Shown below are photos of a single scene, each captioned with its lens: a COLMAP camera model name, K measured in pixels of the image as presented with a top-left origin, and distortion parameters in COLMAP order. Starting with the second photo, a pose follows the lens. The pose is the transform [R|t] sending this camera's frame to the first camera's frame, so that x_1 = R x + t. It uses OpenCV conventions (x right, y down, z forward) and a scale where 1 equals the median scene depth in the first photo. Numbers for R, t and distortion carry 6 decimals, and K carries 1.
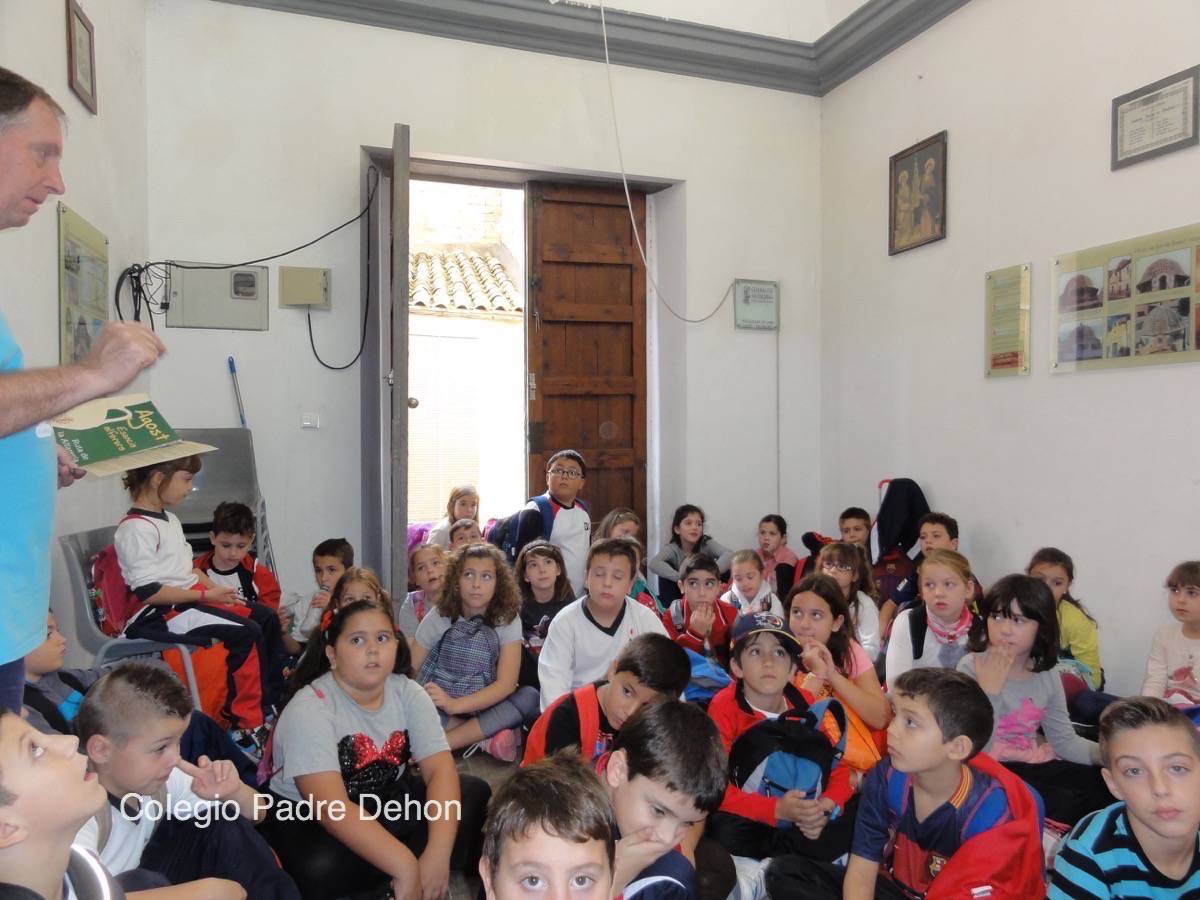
lens RADIAL K [[849.2, 0, 593.9], [0, 849.2, 449.6], [0, 0, 1]] dist [-0.011829, -0.001372]
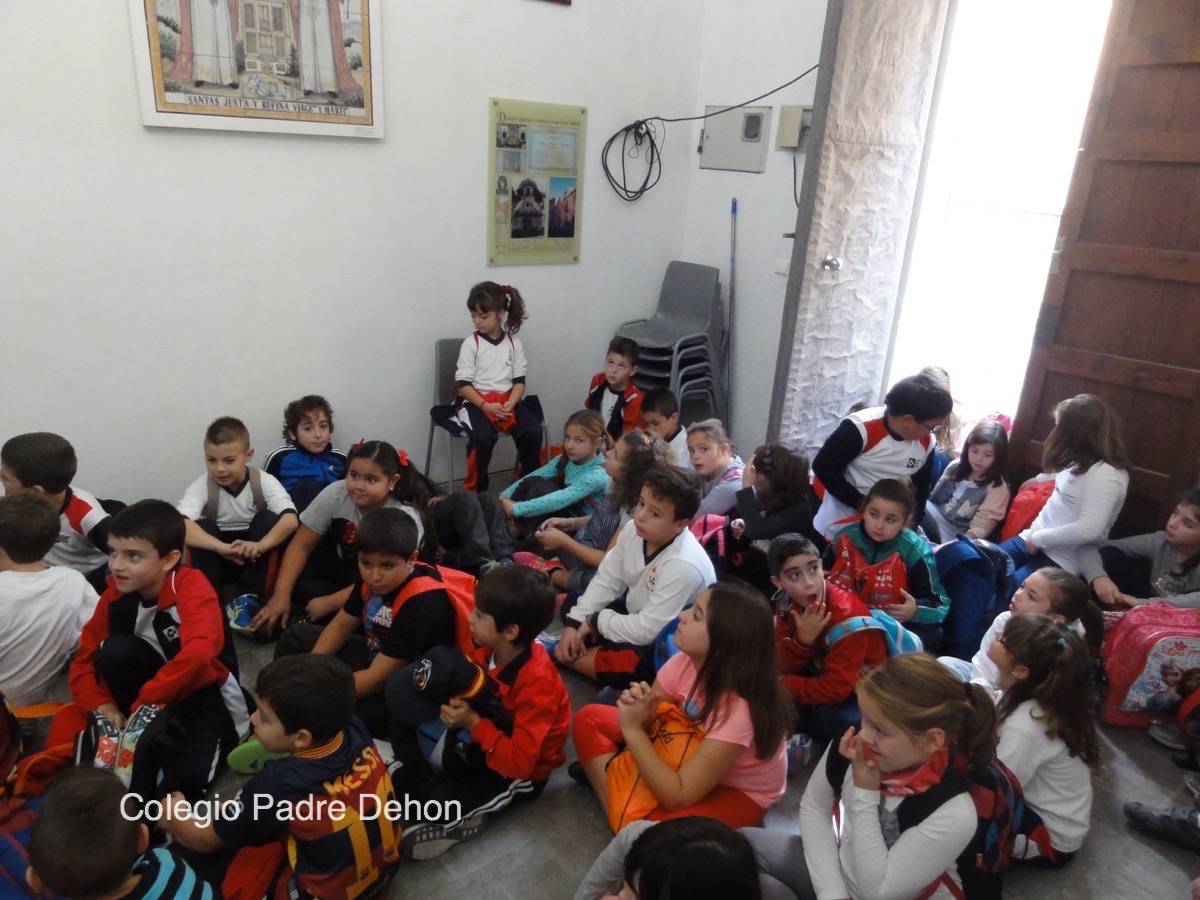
lens RADIAL K [[853.3, 0, 600.0], [0, 853.3, 450.0], [0, 0, 1]] dist [-0.004230, 0.004907]
pose [[0.356270, 0.333589, -0.872806, 0.531750], [-0.072905, 0.941175, 0.329961, -0.142125], [0.931535, -0.053923, 0.359633, 0.392361]]
